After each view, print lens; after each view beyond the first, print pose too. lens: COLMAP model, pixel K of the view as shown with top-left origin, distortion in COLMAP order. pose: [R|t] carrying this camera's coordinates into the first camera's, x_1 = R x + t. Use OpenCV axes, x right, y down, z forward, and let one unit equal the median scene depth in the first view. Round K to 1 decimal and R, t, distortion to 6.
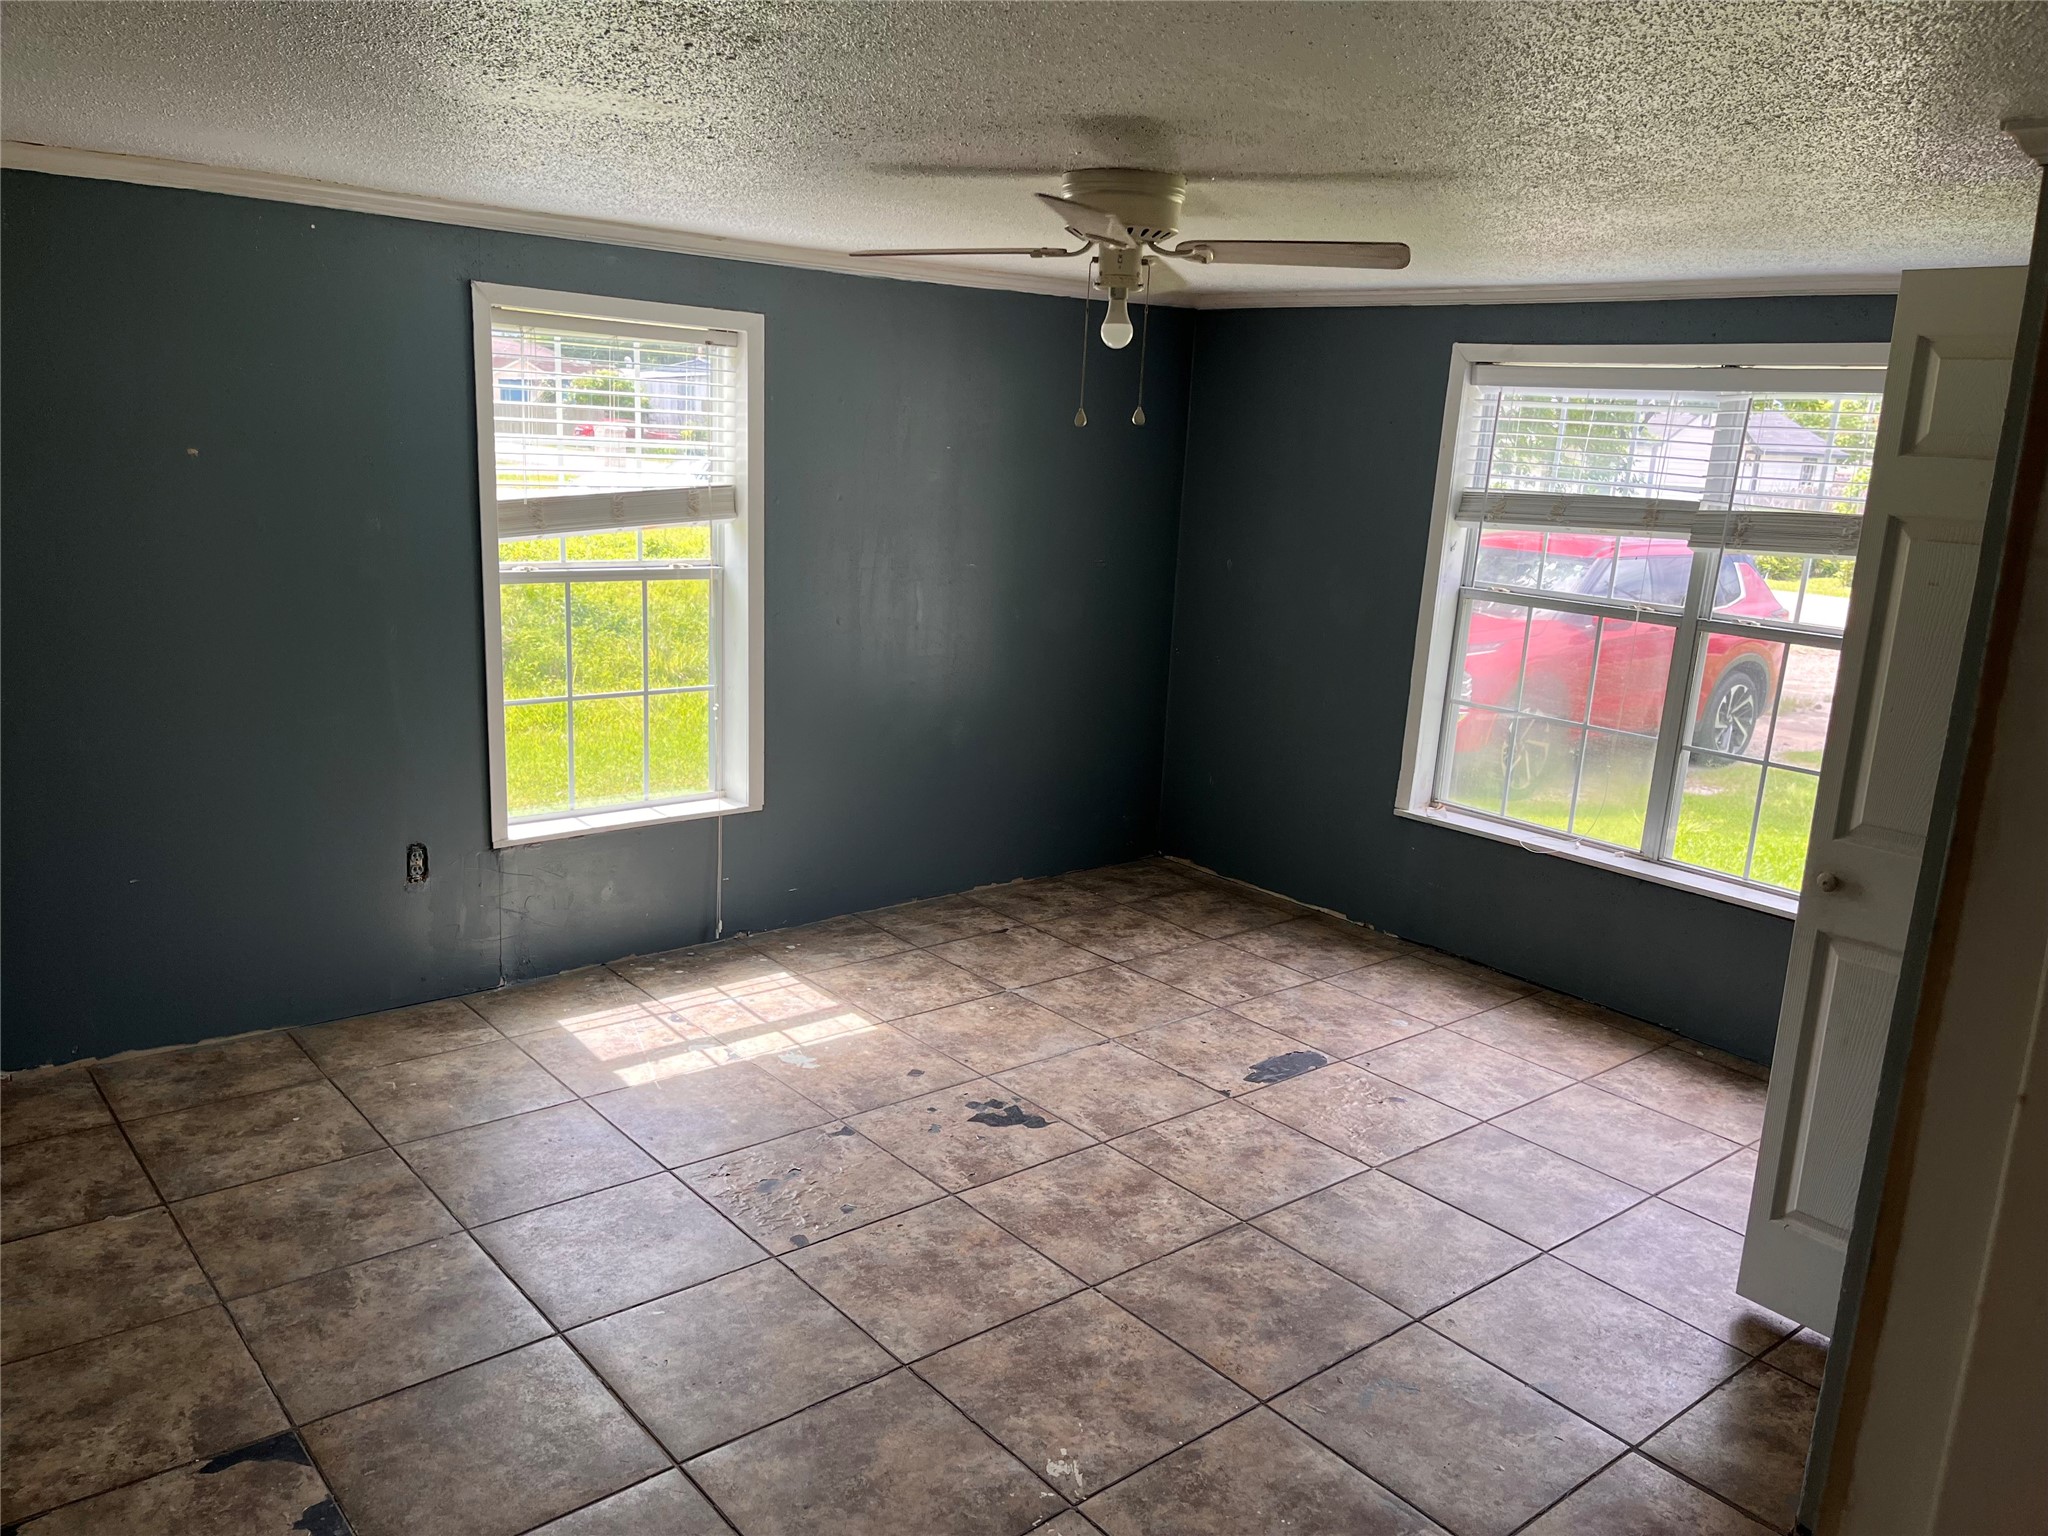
lens RADIAL K [[1552.3, 0, 1033.8], [0, 1552.3, 758.6], [0, 0, 1]] dist [0.064896, -0.081903]
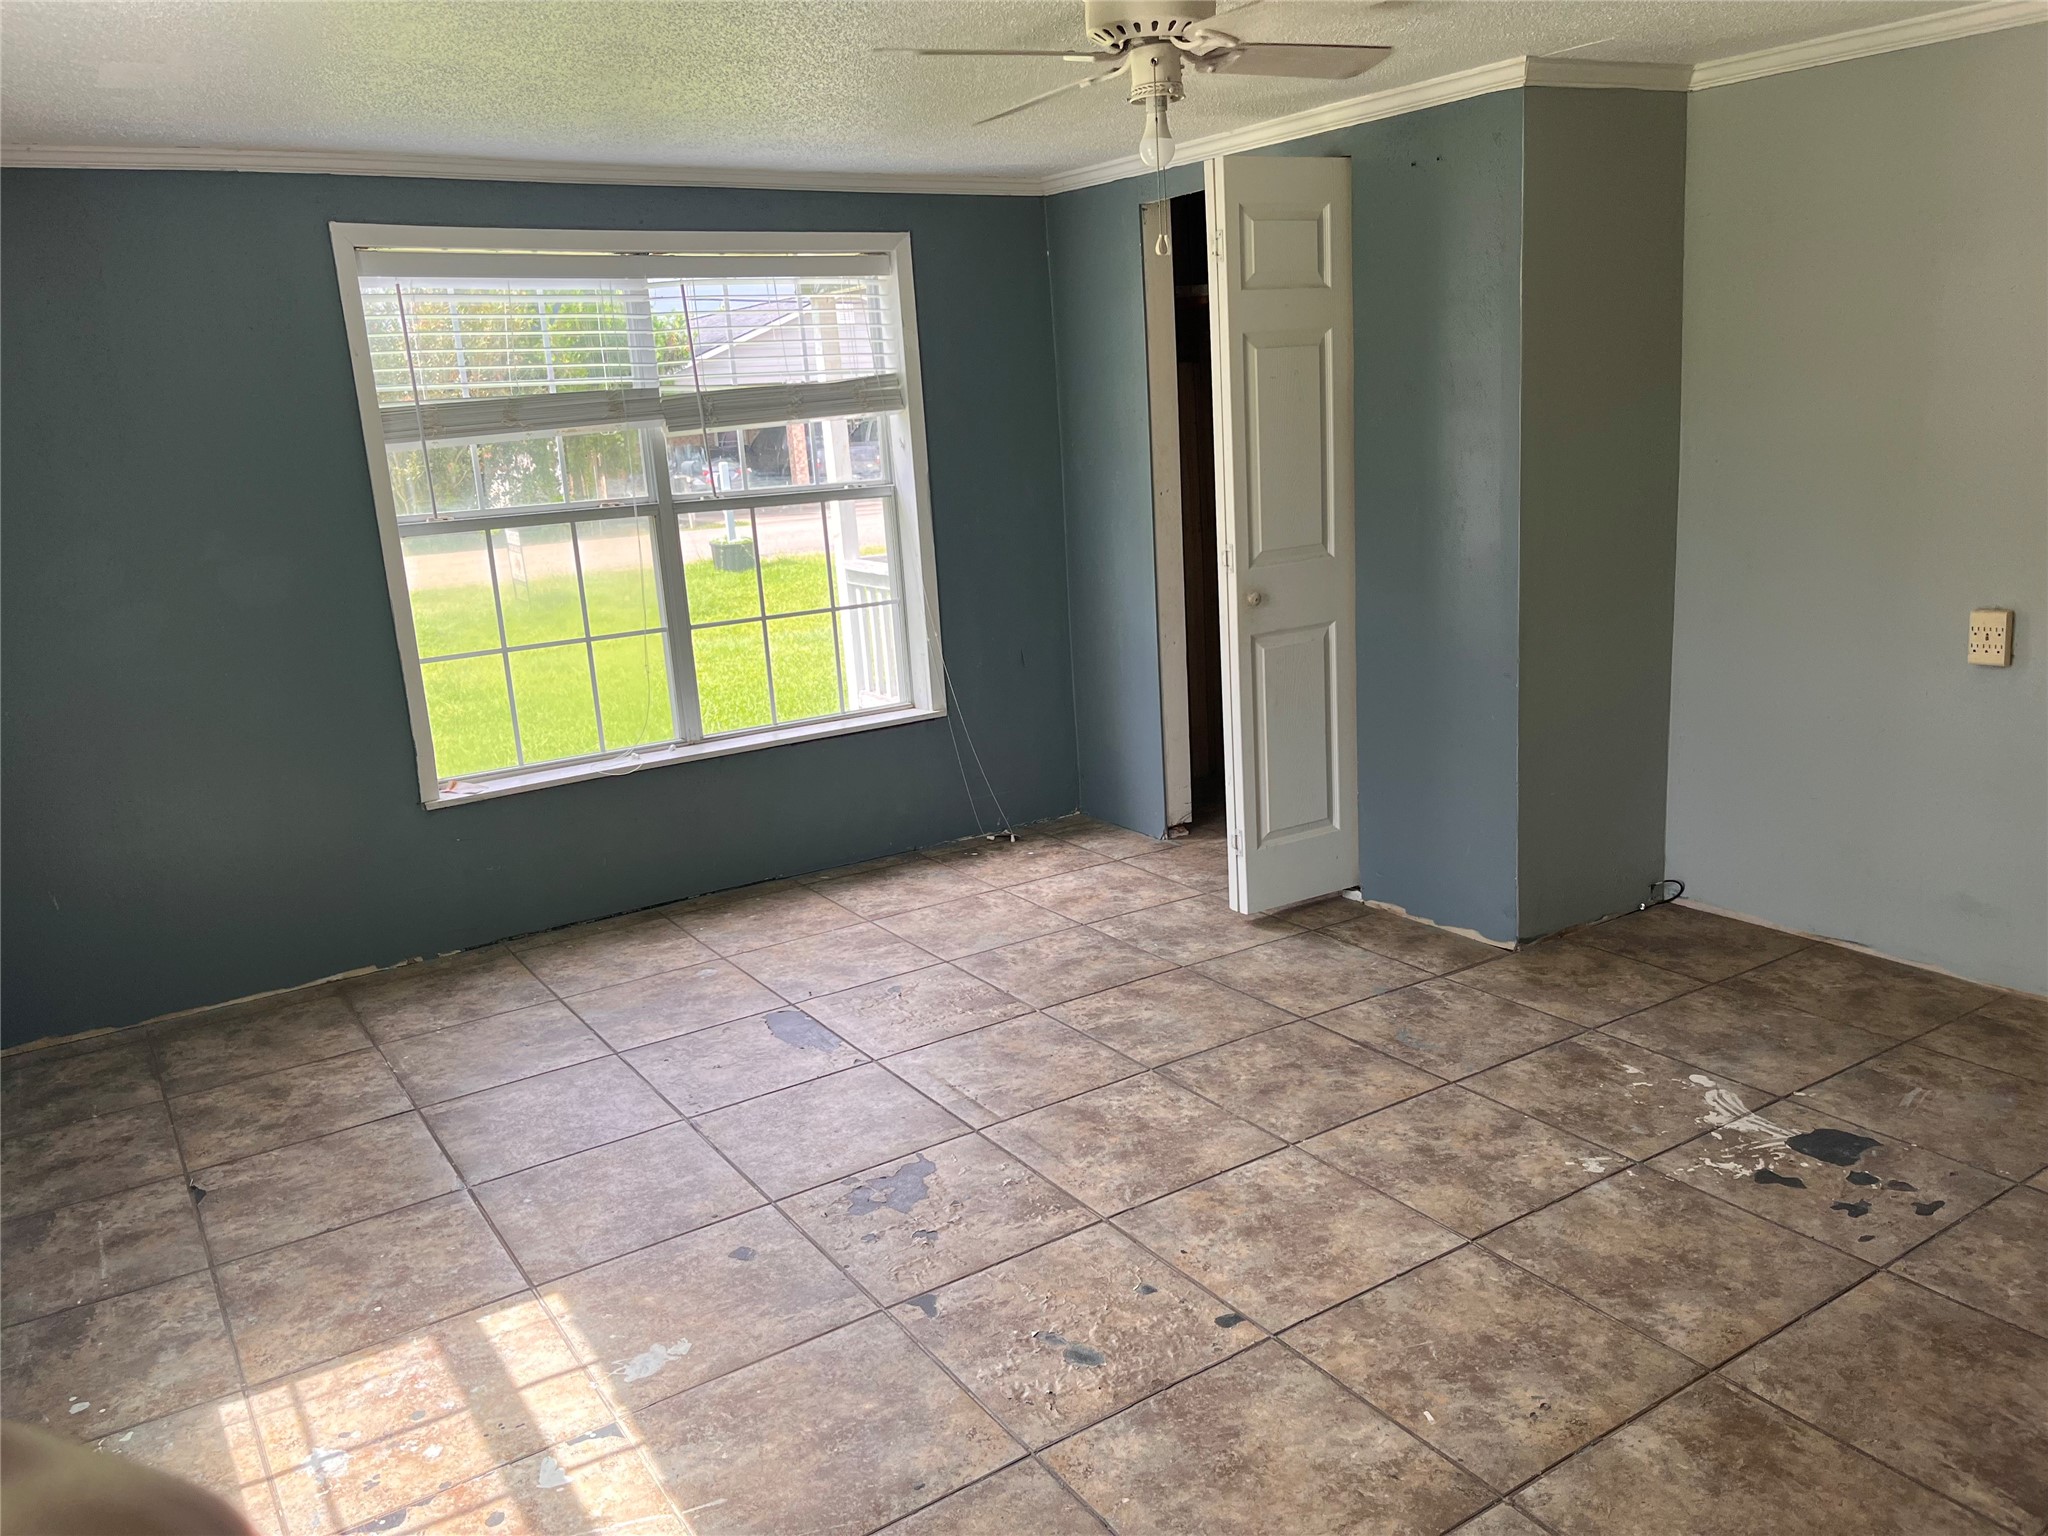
lens RADIAL K [[1552.3, 0, 1018.5], [0, 1552.3, 780.4], [0, 0, 1]] dist [0.064896, -0.081903]
pose [[0.125008, -0.297949, 0.946361, -0.568694], [0.271434, 0.927724, 0.256226, -0.119087], [-0.954304, 0.224844, 0.196847, 0.609661]]
